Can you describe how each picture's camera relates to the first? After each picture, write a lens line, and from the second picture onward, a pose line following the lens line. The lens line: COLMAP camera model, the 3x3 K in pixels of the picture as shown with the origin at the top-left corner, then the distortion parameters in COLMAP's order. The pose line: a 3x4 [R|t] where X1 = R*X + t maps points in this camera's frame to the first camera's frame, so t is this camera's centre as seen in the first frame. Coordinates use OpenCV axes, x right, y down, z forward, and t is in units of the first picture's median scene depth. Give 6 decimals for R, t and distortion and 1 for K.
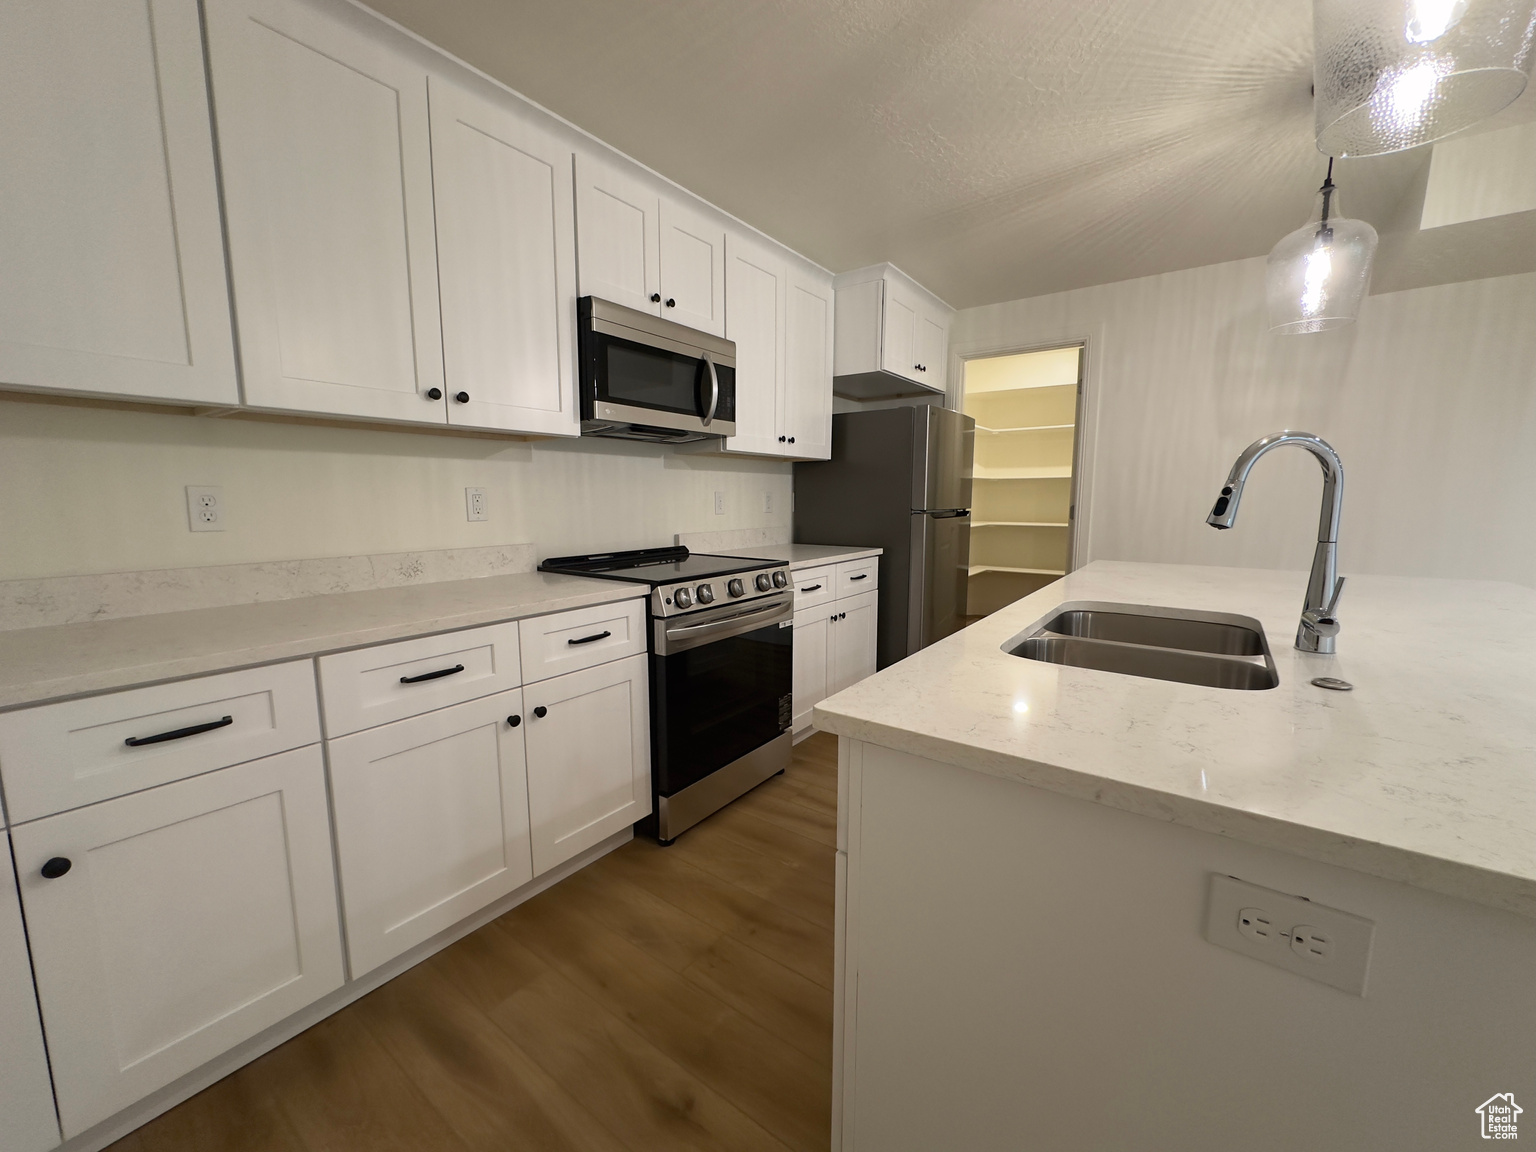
lens RADIAL K [[613.7, 0, 768.0], [0, 613.7, 576.0], [0, 0, 1]] dist [-0.002506, 0.000006]
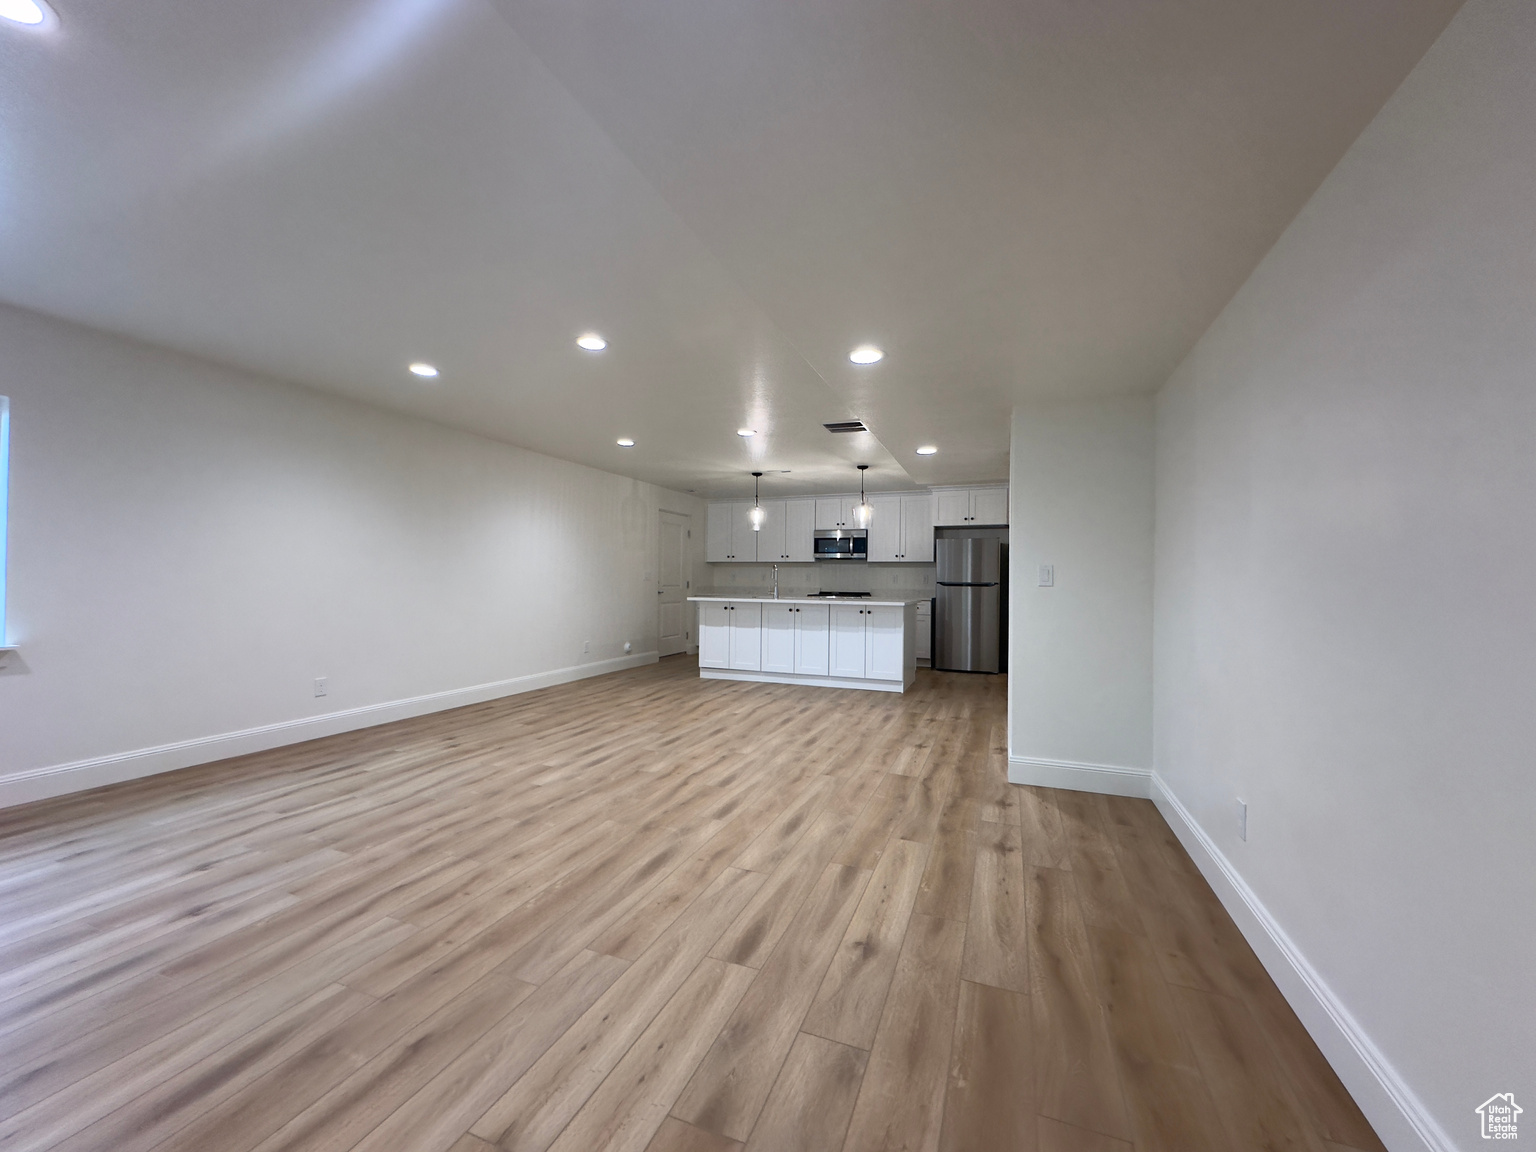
lens RADIAL K [[613.7, 0, 768.0], [0, 613.7, 576.0], [0, 0, 1]] dist [-0.002506, 0.000006]
pose [[0.249279, -0.004181, -0.968423, 3.697313], [-0.136612, 0.989839, -0.039438, 0.082217], [0.958748, 0.142129, 0.246175, -0.342748]]
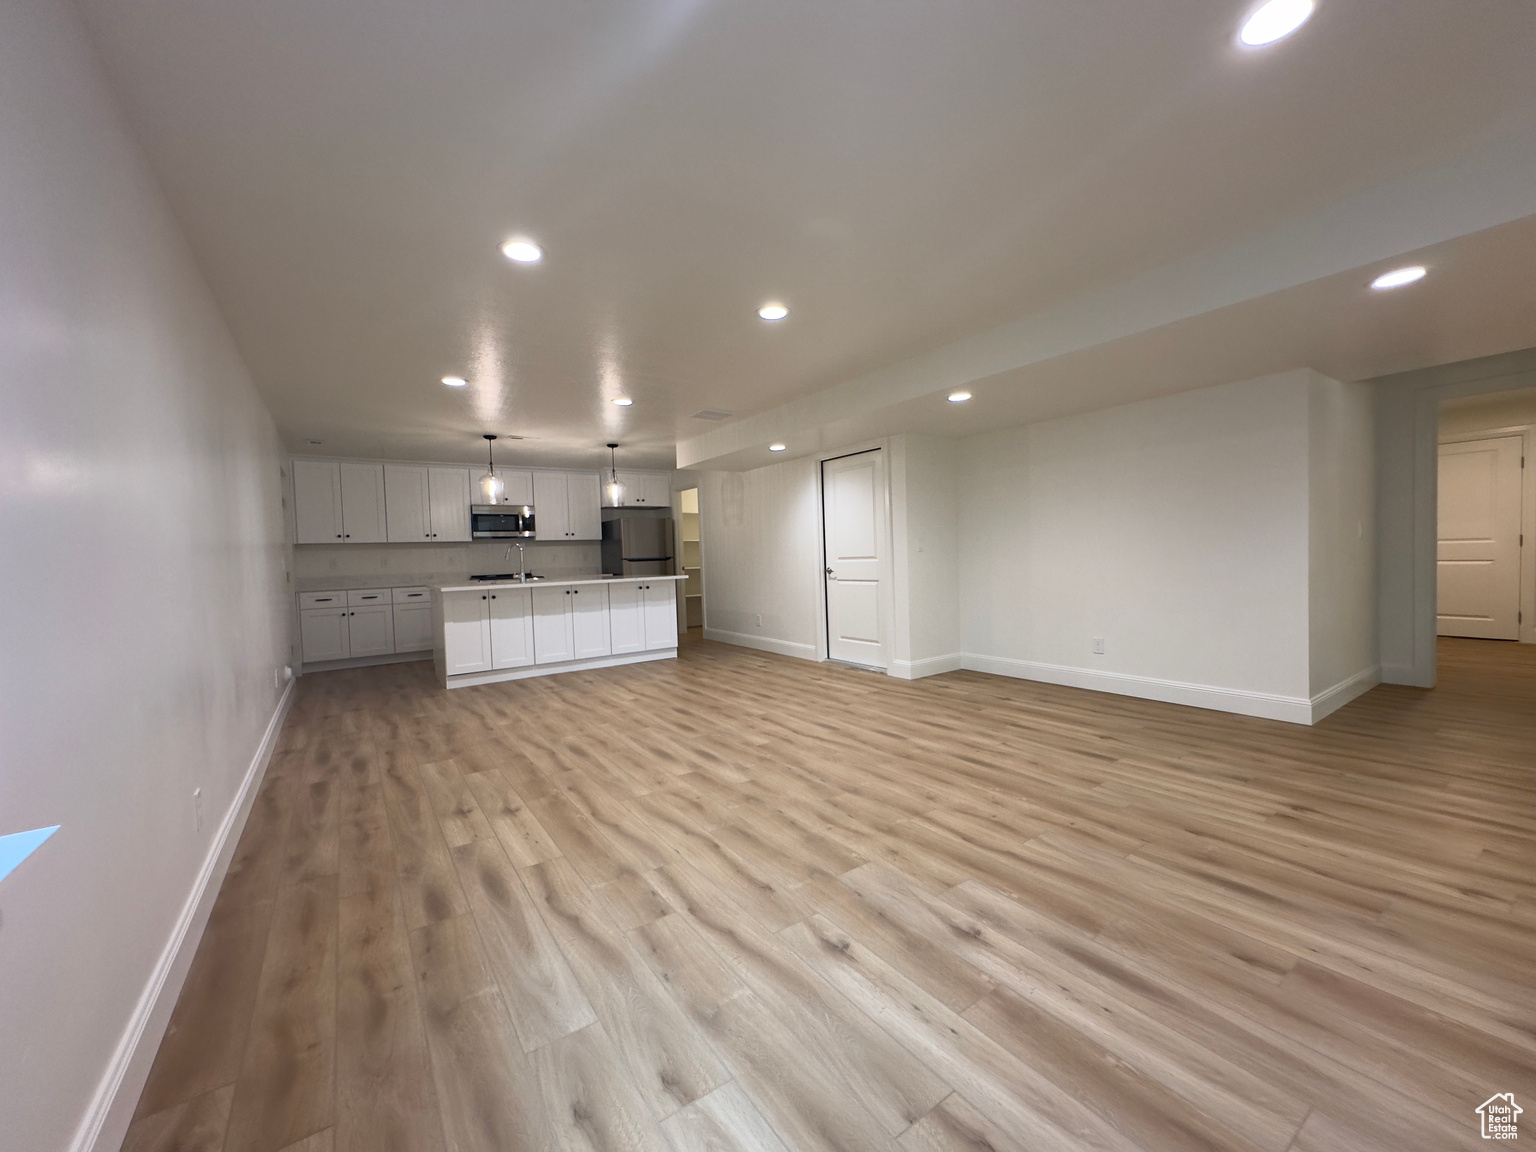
lens RADIAL K [[613.7, 0, 768.0], [0, 613.7, 576.0], [0, 0, 1]] dist [-0.002506, 0.000006]
pose [[0.945410, -0.017353, -0.325421, 2.545590], [-0.011207, 0.996259, -0.085682, 0.272418], [0.325691, 0.084652, 0.941679, -1.846159]]
